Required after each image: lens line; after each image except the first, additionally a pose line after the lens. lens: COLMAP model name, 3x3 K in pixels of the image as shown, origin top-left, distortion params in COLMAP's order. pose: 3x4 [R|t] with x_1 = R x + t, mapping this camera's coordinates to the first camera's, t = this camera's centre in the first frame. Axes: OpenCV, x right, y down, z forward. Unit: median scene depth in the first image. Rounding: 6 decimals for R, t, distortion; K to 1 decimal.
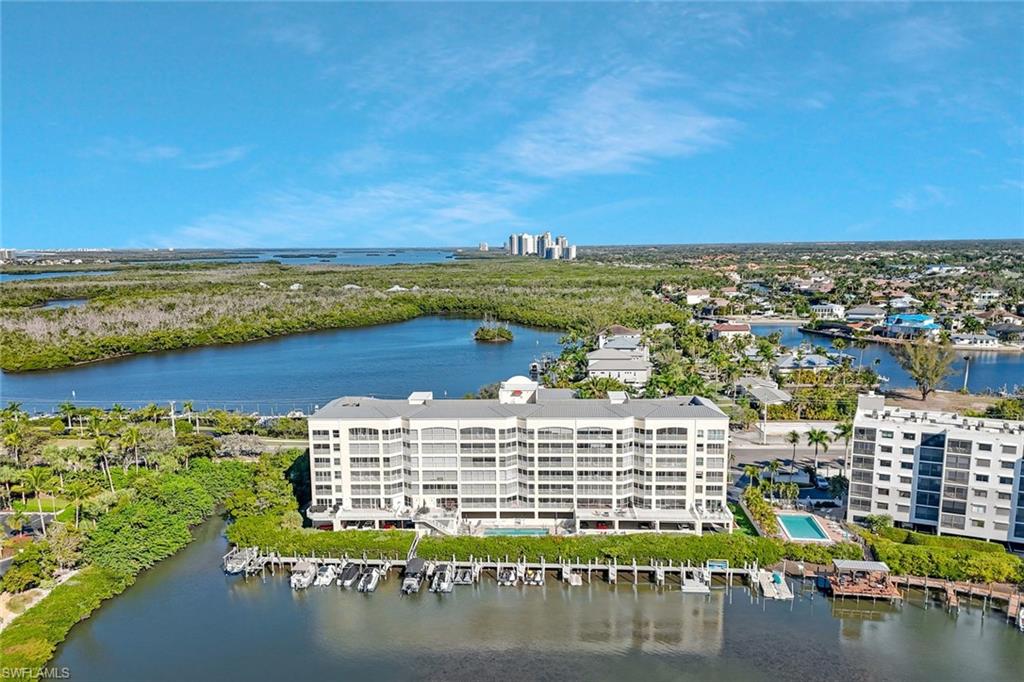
lens RADIAL K [[772.8, 0, 512.0], [0, 772.8, 341.0], [0, 0, 1]] dist [0.008359, -0.000117]
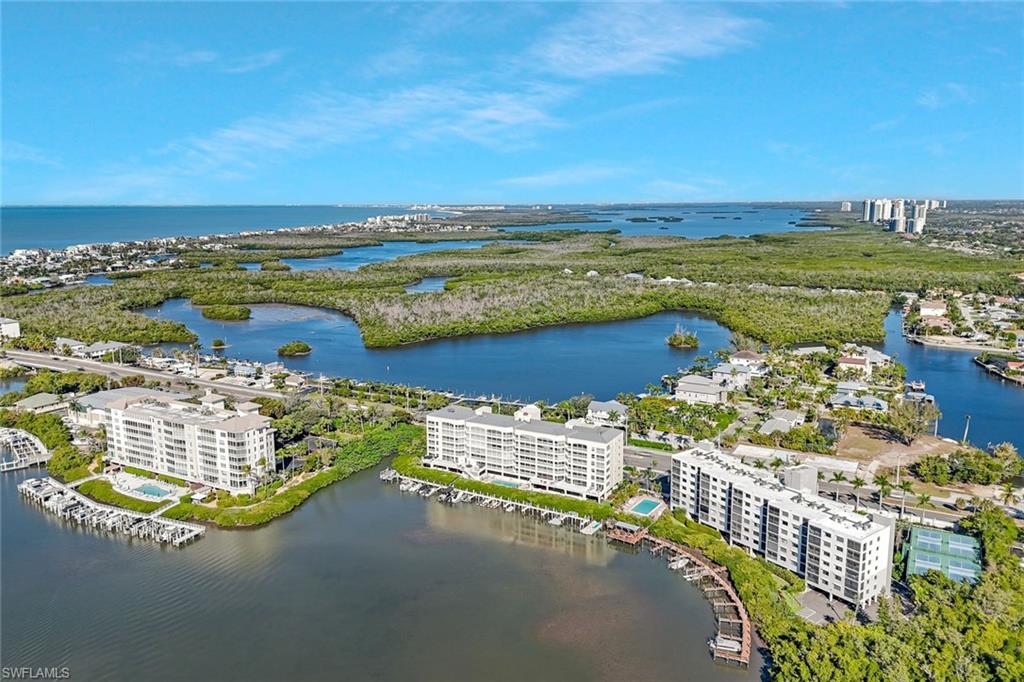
lens RADIAL K [[772.8, 0, 512.0], [0, 772.8, 341.0], [0, 0, 1]] dist [0.008359, -0.000117]
pose [[0.885546, 0.082835, -0.457107, 0.905236], [-0.052562, 0.995521, 0.078577, -0.282208], [0.461569, -0.045557, 0.885934, -0.763211]]
